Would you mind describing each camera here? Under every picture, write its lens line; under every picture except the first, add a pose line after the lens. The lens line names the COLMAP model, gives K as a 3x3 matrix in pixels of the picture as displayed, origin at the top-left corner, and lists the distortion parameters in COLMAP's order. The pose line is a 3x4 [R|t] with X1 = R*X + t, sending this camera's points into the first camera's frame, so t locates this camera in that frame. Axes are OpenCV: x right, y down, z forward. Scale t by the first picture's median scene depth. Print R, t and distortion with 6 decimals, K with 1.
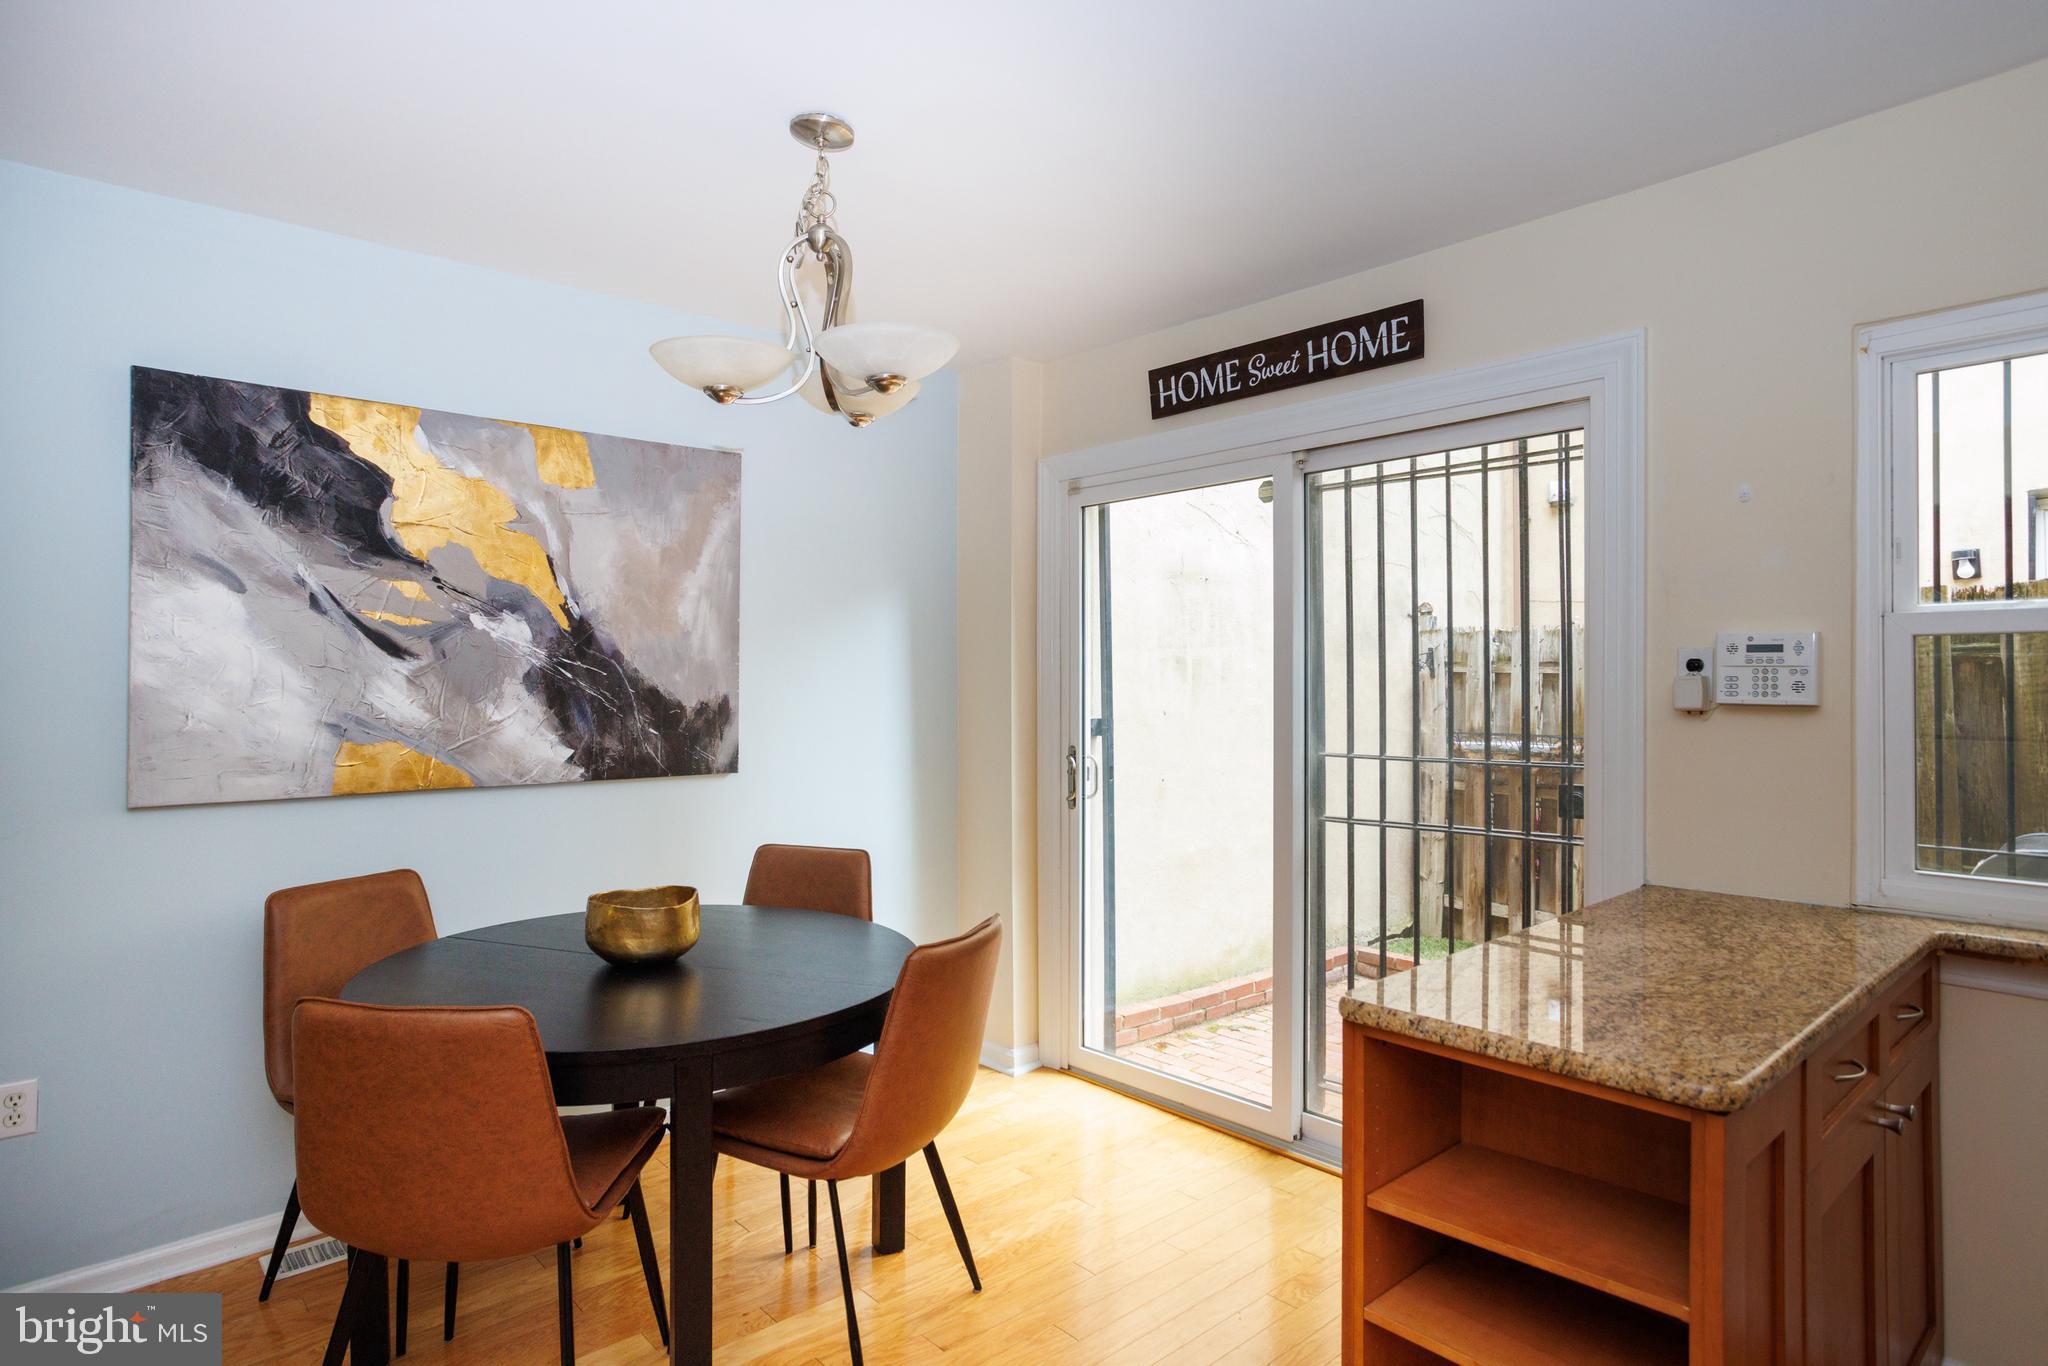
lens RADIAL K [[1143.6, 0, 1021.4], [0, 1143.6, 689.4], [0, 0, 1]] dist [-0.019395, 0.005304]
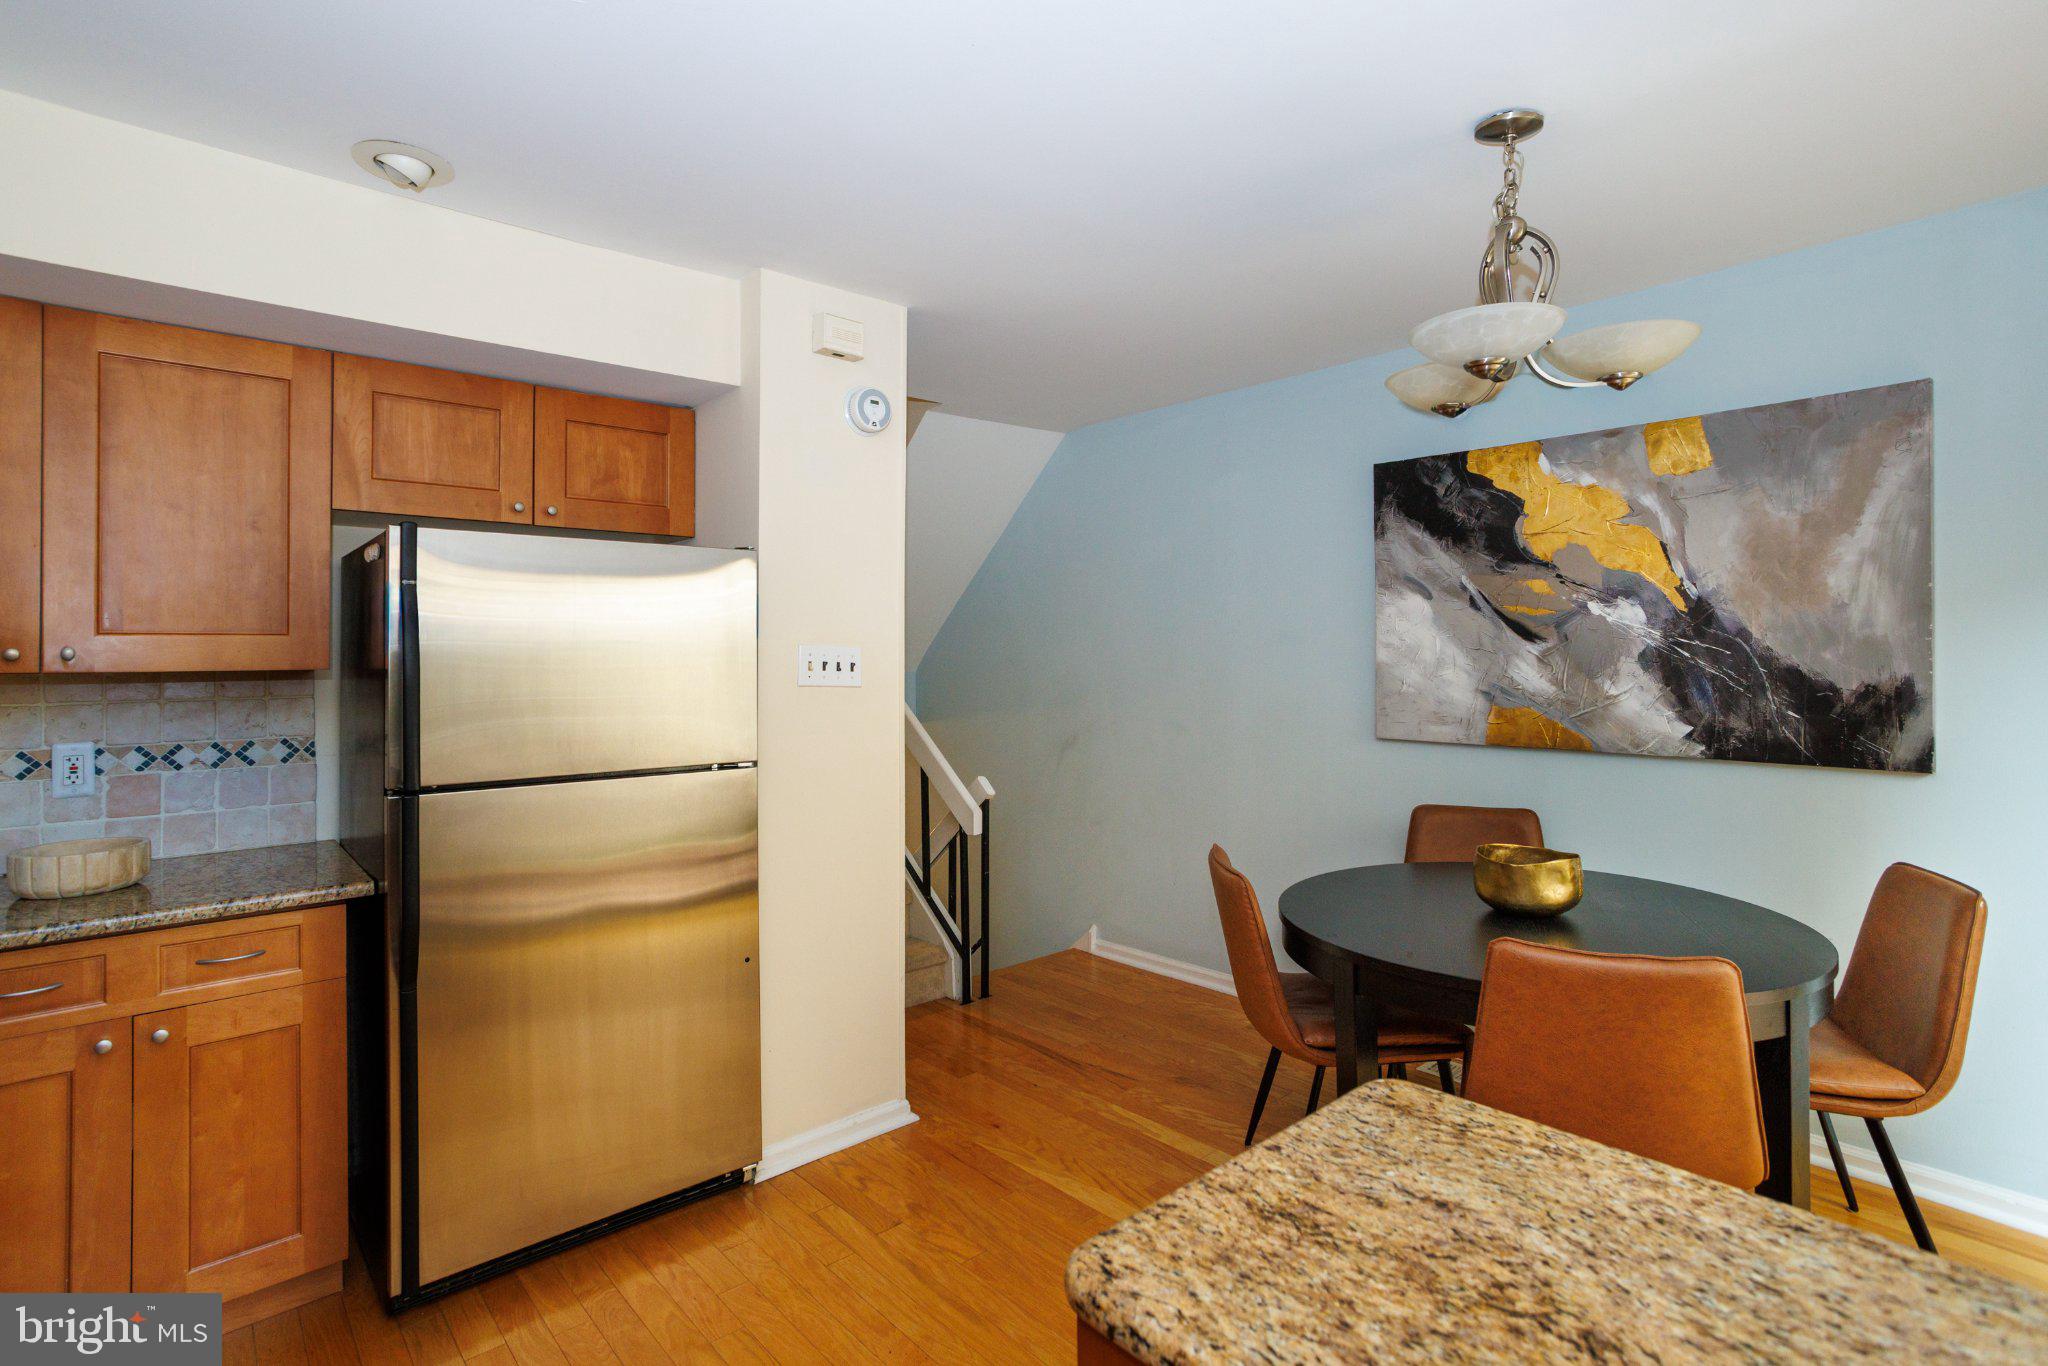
lens RADIAL K [[988.7, 0, 1020.2], [0, 988.7, 657.8], [0, 0, 1]] dist [-0.007542, 0.001611]
pose [[0.004234, 0.002375, -0.999988, 0.514135], [-0.003249, 0.999992, 0.002361, -0.009648], [0.999986, 0.003239, 0.004242, 0.405130]]
